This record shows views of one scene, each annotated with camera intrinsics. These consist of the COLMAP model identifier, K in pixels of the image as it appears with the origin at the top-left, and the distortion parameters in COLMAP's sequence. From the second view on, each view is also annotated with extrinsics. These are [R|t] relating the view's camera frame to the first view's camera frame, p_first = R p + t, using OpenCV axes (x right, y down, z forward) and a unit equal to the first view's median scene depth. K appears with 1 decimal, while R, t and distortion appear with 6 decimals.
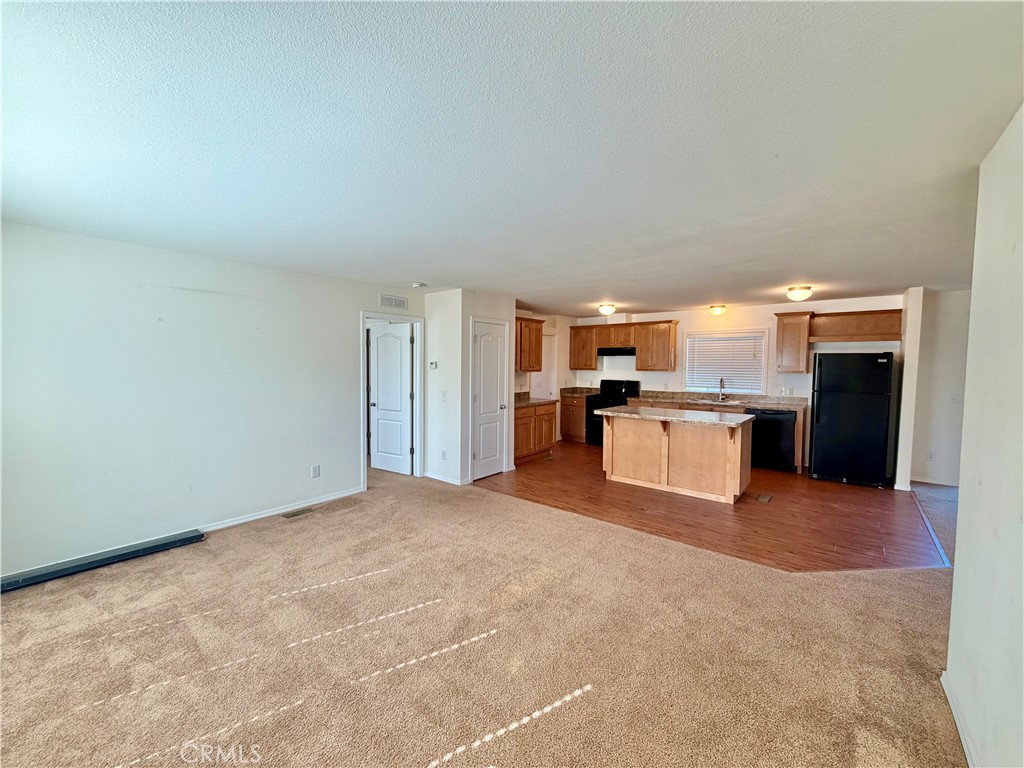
lens RADIAL K [[407.6, 0, 511.5], [0, 407.6, 383.6], [0, 0, 1]] dist [0.000628, -0.000545]
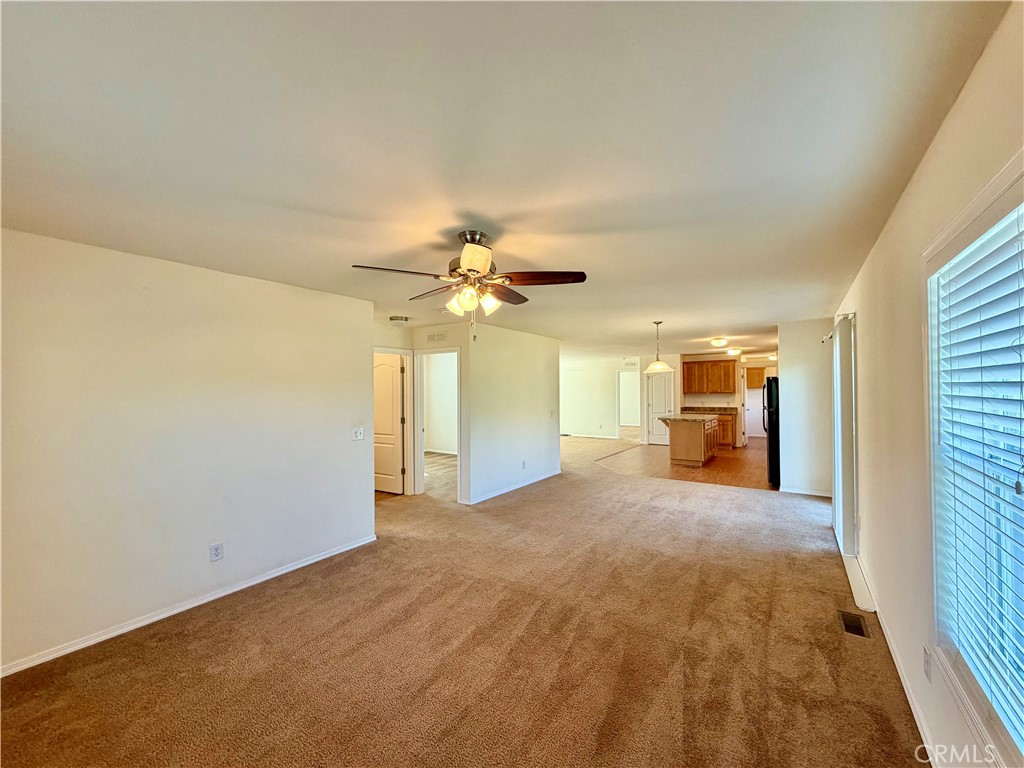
lens RADIAL K [[407.6, 0, 518.6], [0, 407.6, 383.5], [0, 0, 1]] dist [0.000628, -0.000545]
pose [[0.101793, -0.021426, -0.994575, 1.720389], [-0.042547, 0.998759, -0.025871, 0.006405], [0.993895, 0.044949, 0.100755, 0.086115]]
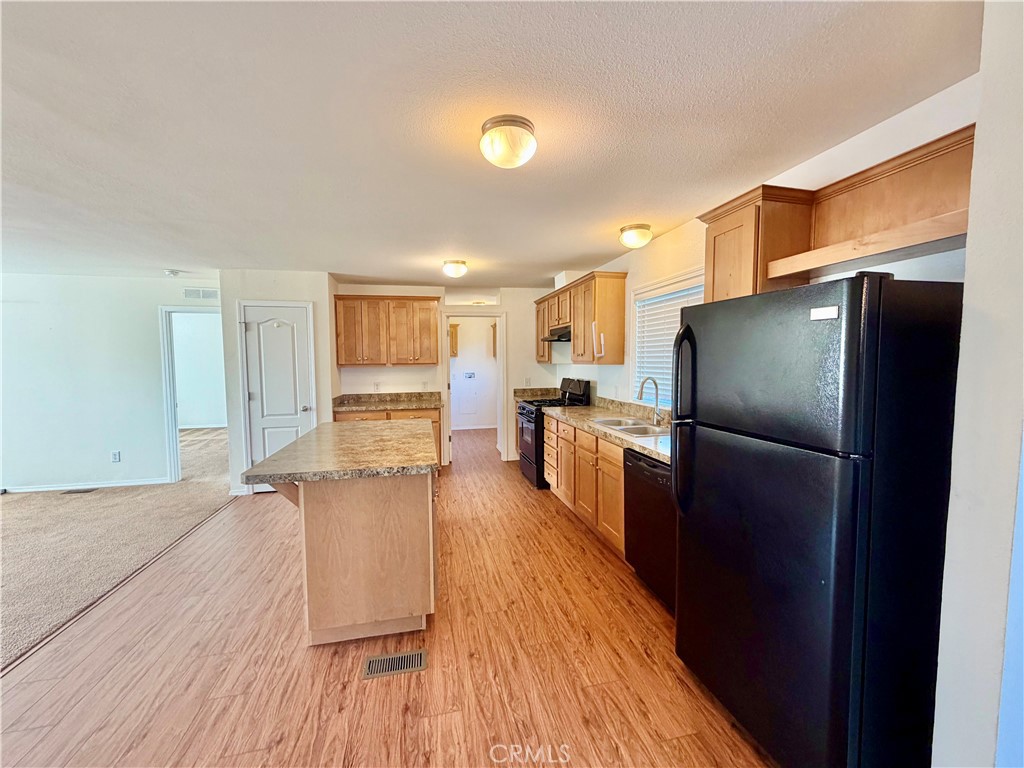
lens RADIAL K [[407.6, 0, 510.5], [0, 407.6, 383.8], [0, 0, 1]] dist [0.000628, -0.000545]
pose [[0.791103, 0.023845, -0.611218, 0.747816], [-0.016754, 0.999710, 0.017317, -0.013067], [0.611453, -0.003459, 0.791273, 0.573512]]
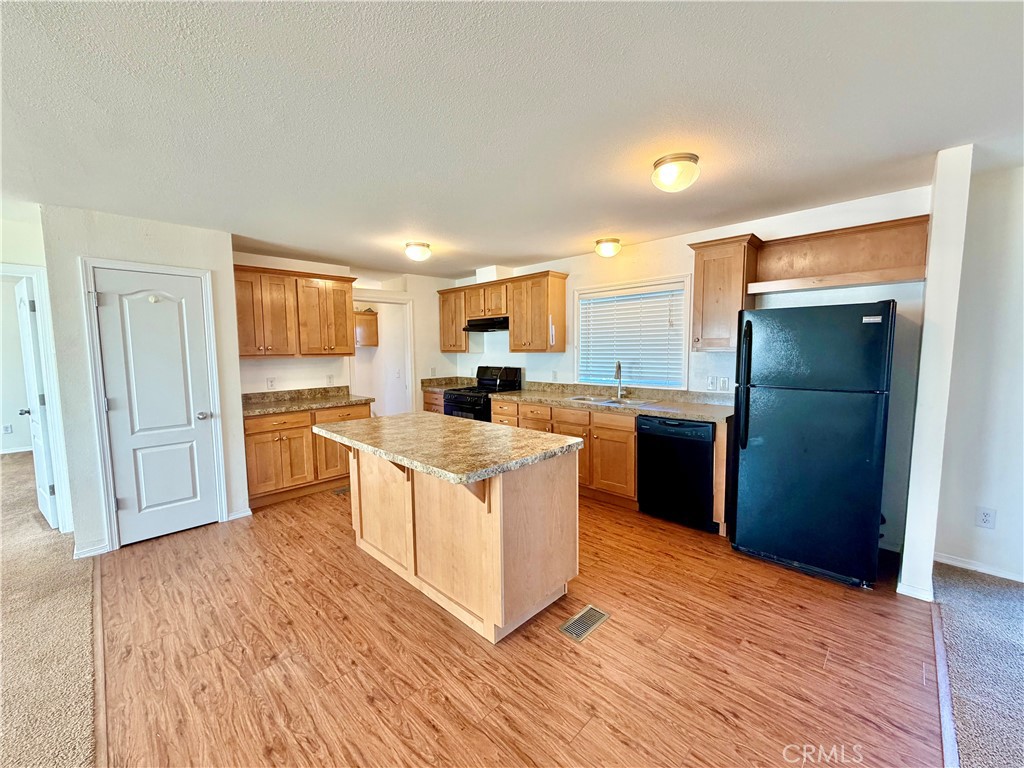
lens RADIAL K [[407.6, 0, 510.2], [0, 407.6, 383.6], [0, 0, 1]] dist [0.000628, -0.000545]
pose [[0.996518, -0.010782, -0.082676, 0.446374], [0.013780, 0.999265, 0.035782, -0.005423], [0.082230, -0.036797, 0.995934, 0.419147]]
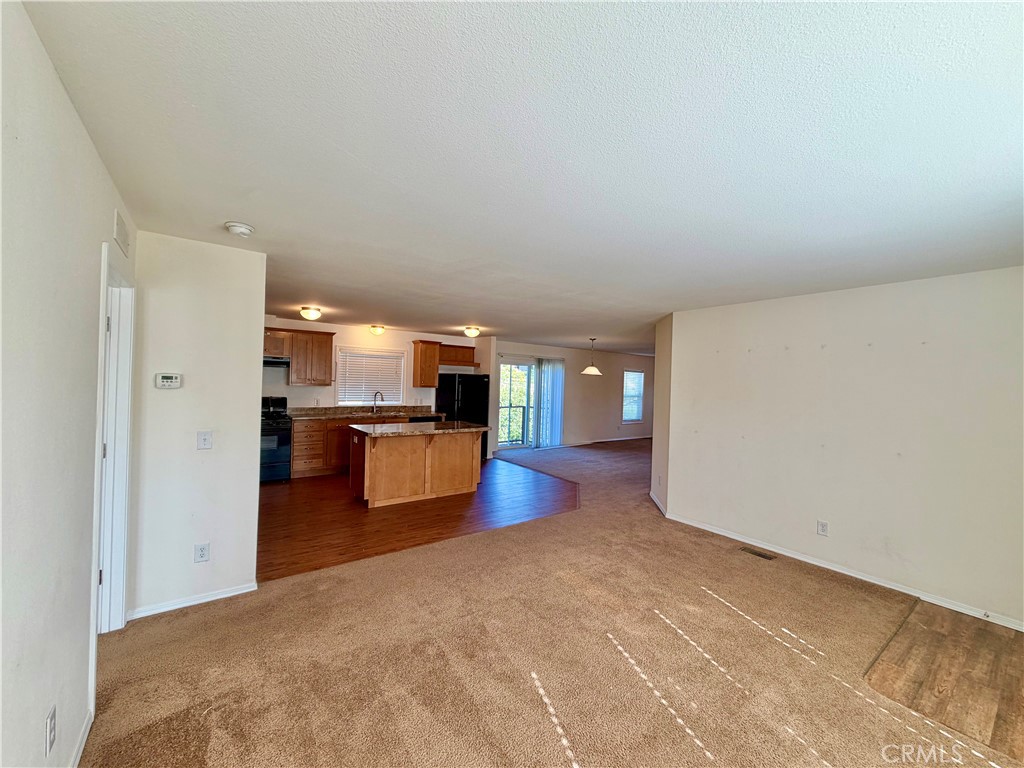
lens RADIAL K [[407.6, 0, 510.7], [0, 407.6, 383.7], [0, 0, 1]] dist [0.000628, -0.000545]
pose [[0.244740, -0.003188, 0.969584, -0.506047], [0.022551, 0.999743, -0.002405, -0.028004], [-0.969327, 0.022453, 0.244748, 0.425268]]
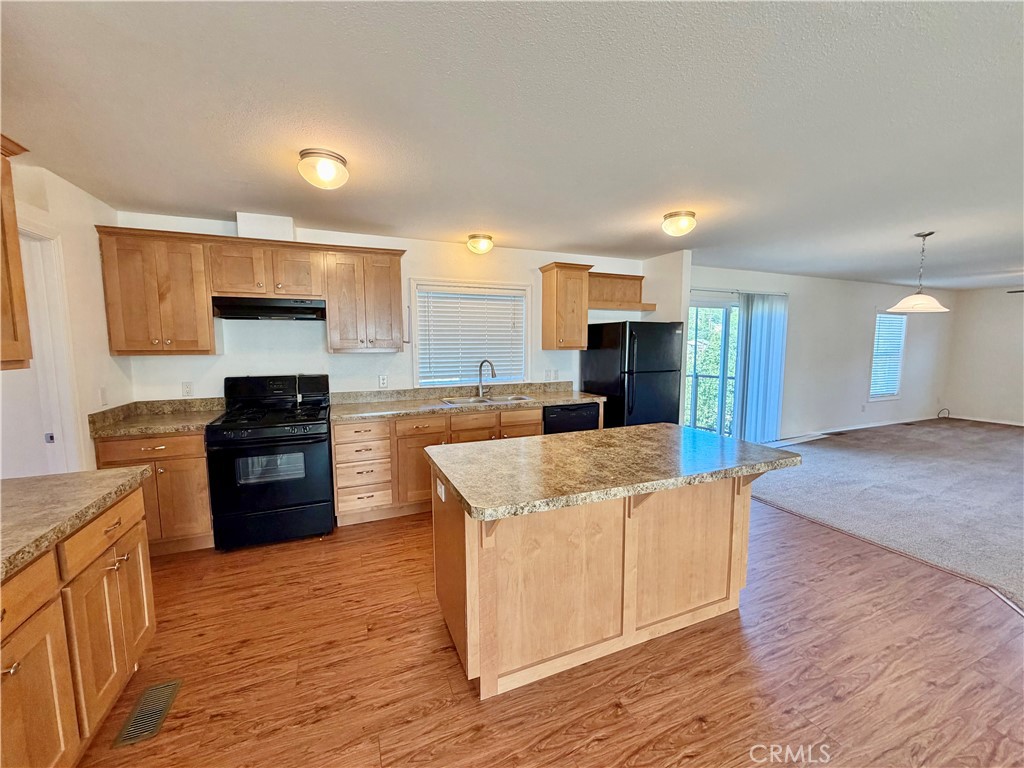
lens RADIAL K [[407.6, 0, 510.1], [0, 407.6, 383.0], [0, 0, 1]] dist [0.000628, -0.000545]
pose [[0.463059, -0.094934, 0.881229, -0.008894], [0.051895, 0.995446, 0.079969, -0.029536], [-0.884807, 0.008701, 0.465876, 0.752132]]
